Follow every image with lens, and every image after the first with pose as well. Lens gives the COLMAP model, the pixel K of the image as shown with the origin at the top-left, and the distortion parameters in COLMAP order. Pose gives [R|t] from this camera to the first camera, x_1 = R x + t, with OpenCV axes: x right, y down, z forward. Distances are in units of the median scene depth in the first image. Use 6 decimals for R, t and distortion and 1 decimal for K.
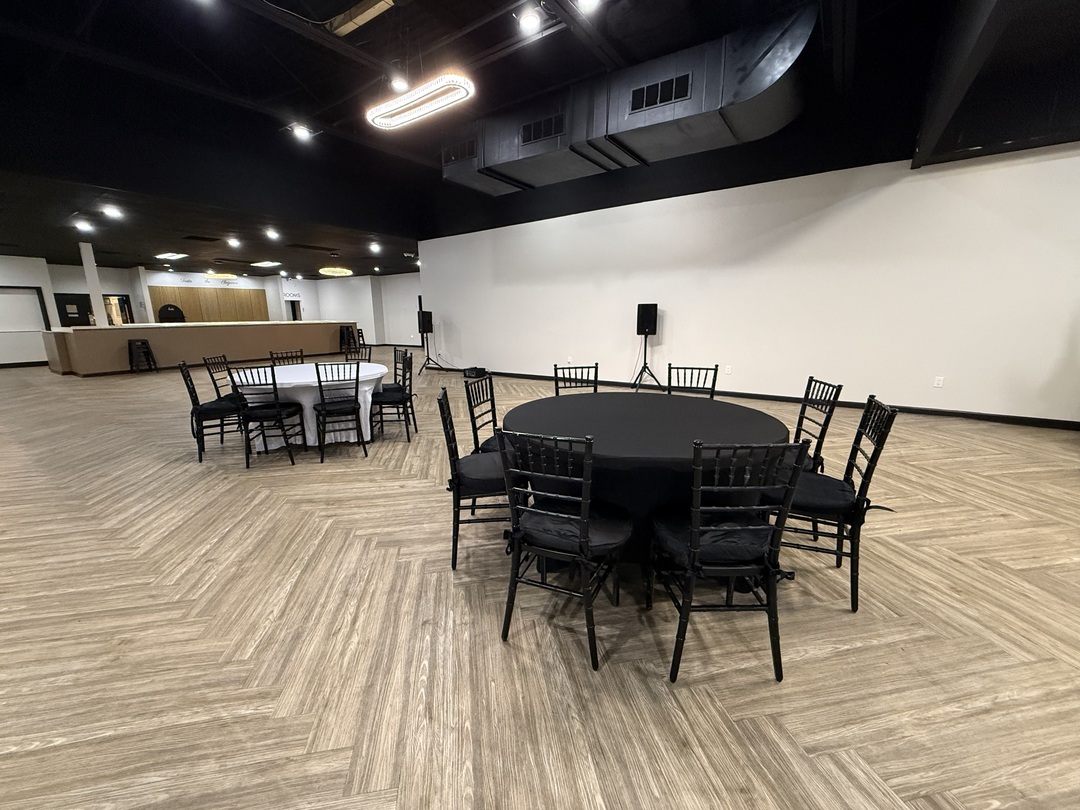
lens RADIAL K [[429.1, 0, 538.3], [0, 429.1, 403.8], [0, 0, 1]] dist [-0.000571, -0.000094]
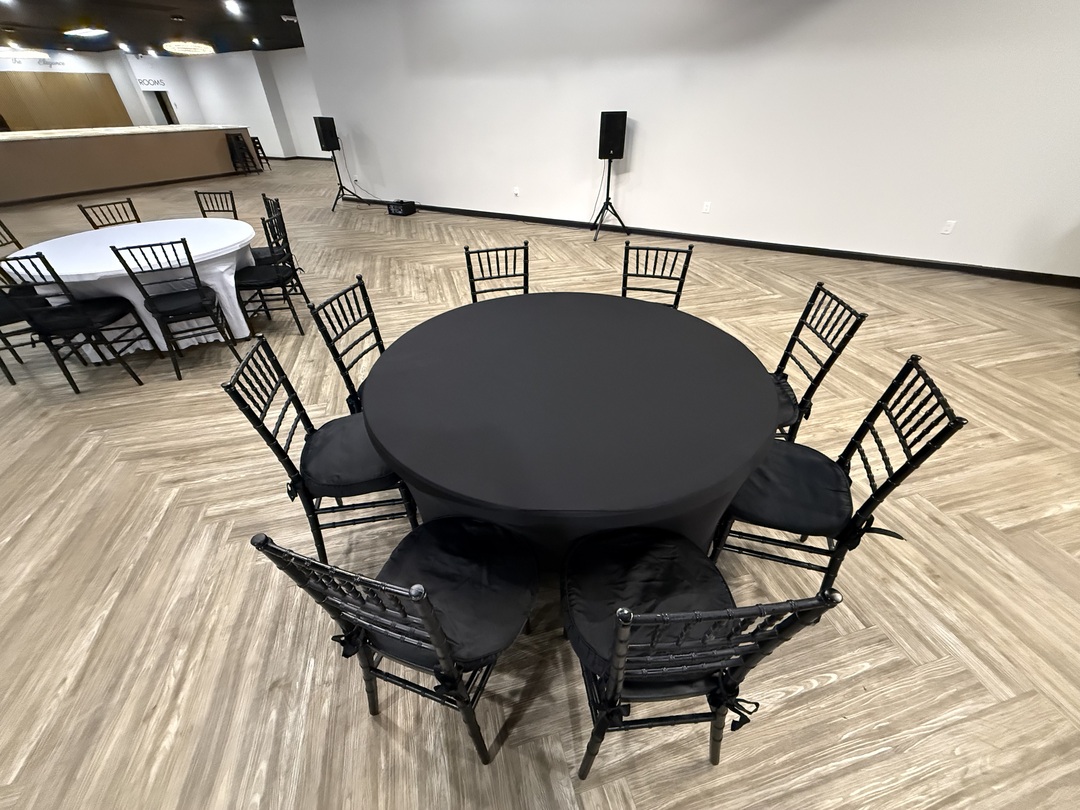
lens RADIAL K [[429.1, 0, 538.3], [0, 429.1, 403.8], [0, 0, 1]] dist [-0.000571, -0.000094]
pose [[0.996596, -0.050768, 0.064952, 0.124560], [0.020821, 0.917349, 0.397539, -0.167212], [-0.079766, -0.394833, 0.915284, 0.319851]]
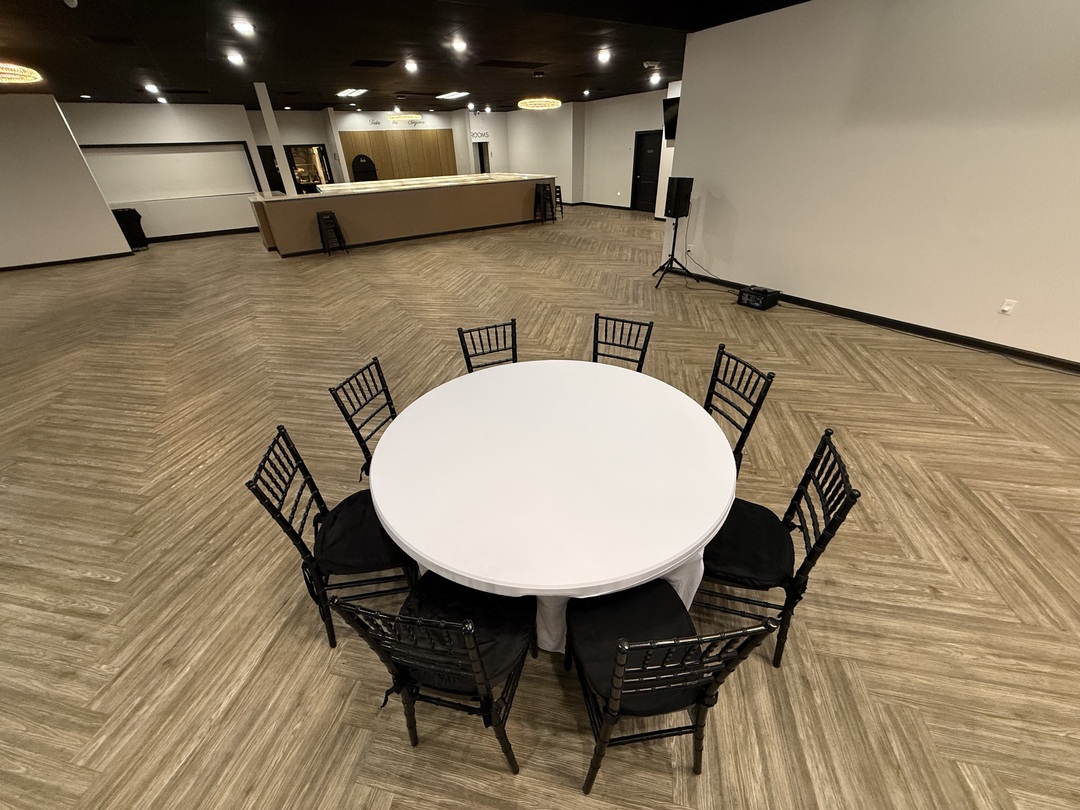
lens RADIAL K [[429.1, 0, 538.3], [0, 429.1, 403.8], [0, 0, 1]] dist [-0.000571, -0.000094]
pose [[0.925060, 0.176797, -0.336165, -0.686873], [-0.053237, 0.936678, 0.346123, -0.416358], [0.376071, -0.302288, 0.875895, 1.100955]]
